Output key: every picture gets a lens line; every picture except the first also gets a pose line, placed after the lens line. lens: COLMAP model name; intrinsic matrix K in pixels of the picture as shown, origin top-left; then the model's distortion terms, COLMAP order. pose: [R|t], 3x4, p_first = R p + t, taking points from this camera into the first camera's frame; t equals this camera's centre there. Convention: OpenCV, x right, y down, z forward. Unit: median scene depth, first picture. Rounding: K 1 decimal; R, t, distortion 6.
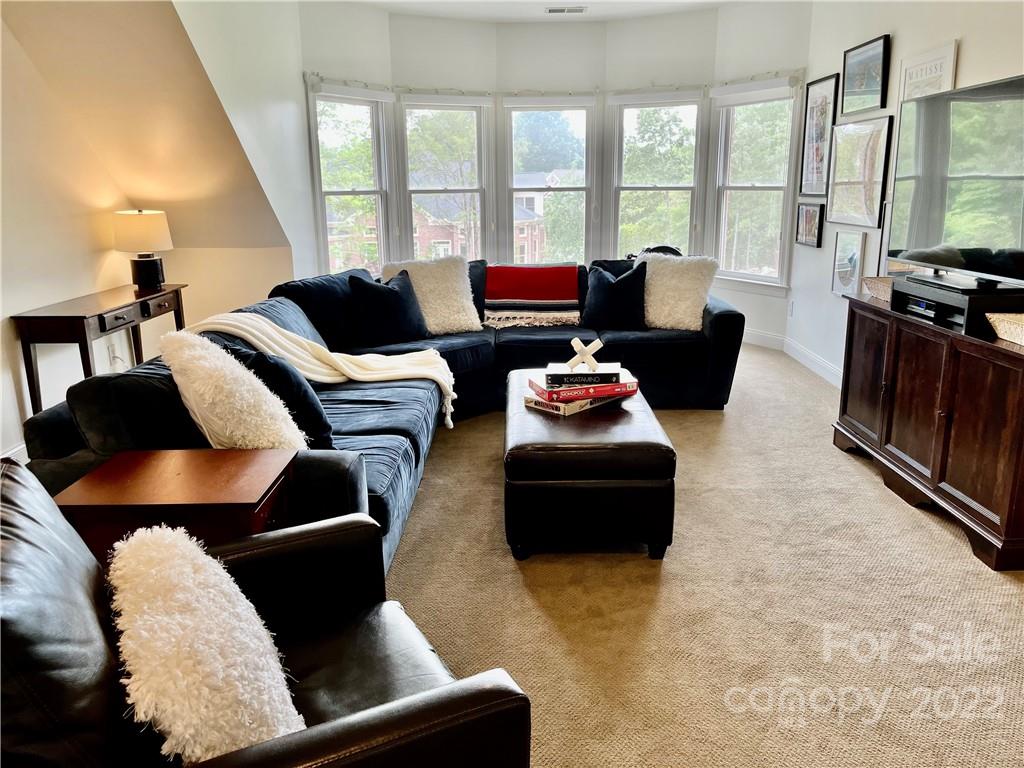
lens RADIAL K [[778.8, 0, 513.0], [0, 778.8, 381.5], [0, 0, 1]] dist [0.032058, -0.039525]
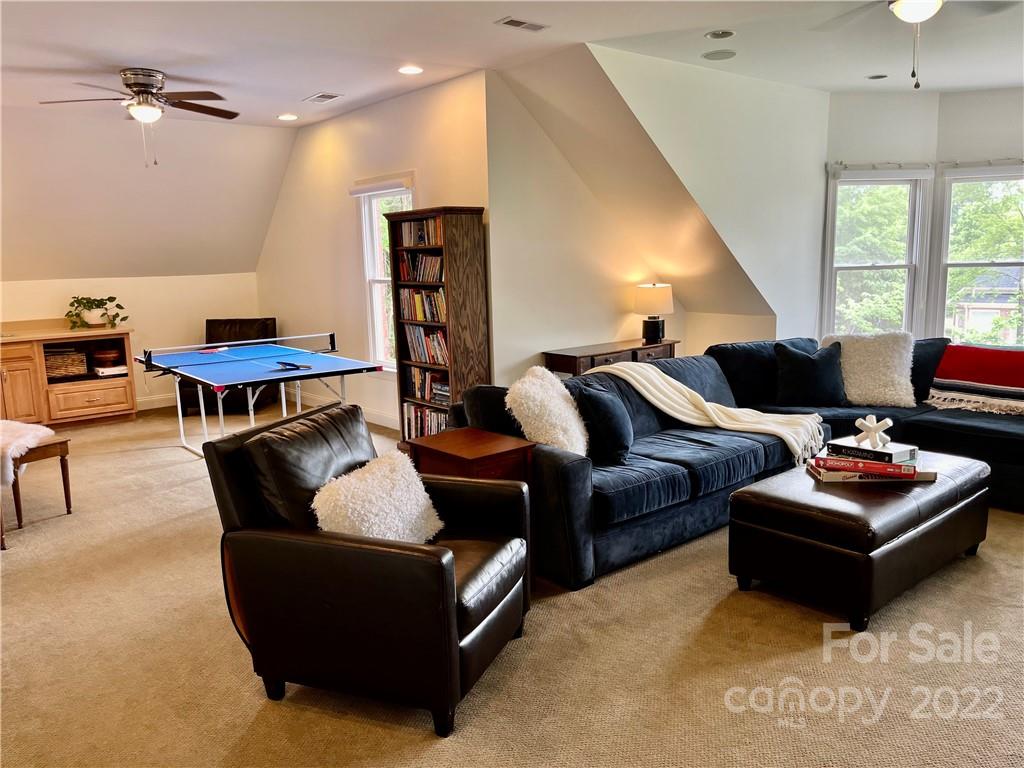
lens RADIAL K [[778.8, 0, 515.0], [0, 778.8, 385.6], [0, 0, 1]] dist [0.032058, -0.039525]
pose [[0.647796, 0.116020, -0.752928, 0.396316], [-0.168353, 0.985702, 0.007043, -0.015450], [0.742979, 0.122195, 0.658066, -0.040633]]
